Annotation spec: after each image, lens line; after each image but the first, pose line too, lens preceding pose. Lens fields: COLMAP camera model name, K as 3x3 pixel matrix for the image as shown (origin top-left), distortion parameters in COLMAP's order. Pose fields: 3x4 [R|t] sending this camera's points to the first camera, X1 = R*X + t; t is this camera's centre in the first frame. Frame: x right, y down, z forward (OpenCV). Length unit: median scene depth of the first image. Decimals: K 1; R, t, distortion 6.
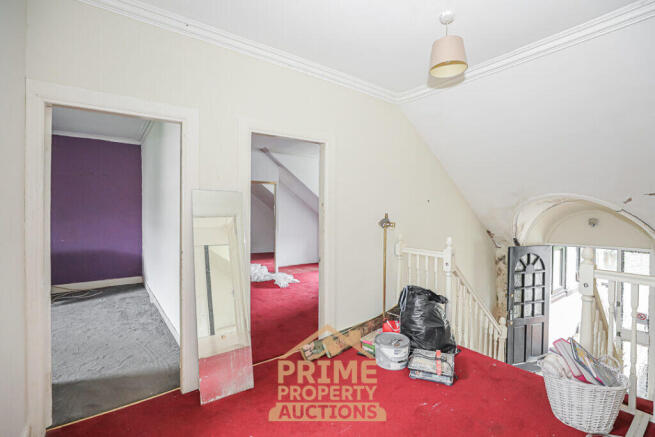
lens RADIAL K [[299.0, 0, 327.5], [0, 299.0, 218.5], [0, 0, 1]] dist [-0.003193, -0.000541]
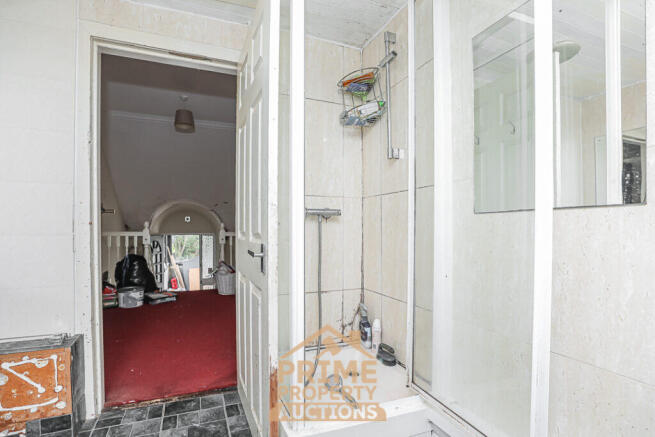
lens RADIAL K [[305.7, 0, 316.6], [0, 305.7, 228.1], [0, 0, 1]] dist [-0.001039, -0.000662]
pose [[0.281784, -0.010156, 0.959424, -0.800273], [0.011540, 0.999908, 0.007196, 0.092064], [-0.959408, 0.009044, 0.281875, -0.232655]]
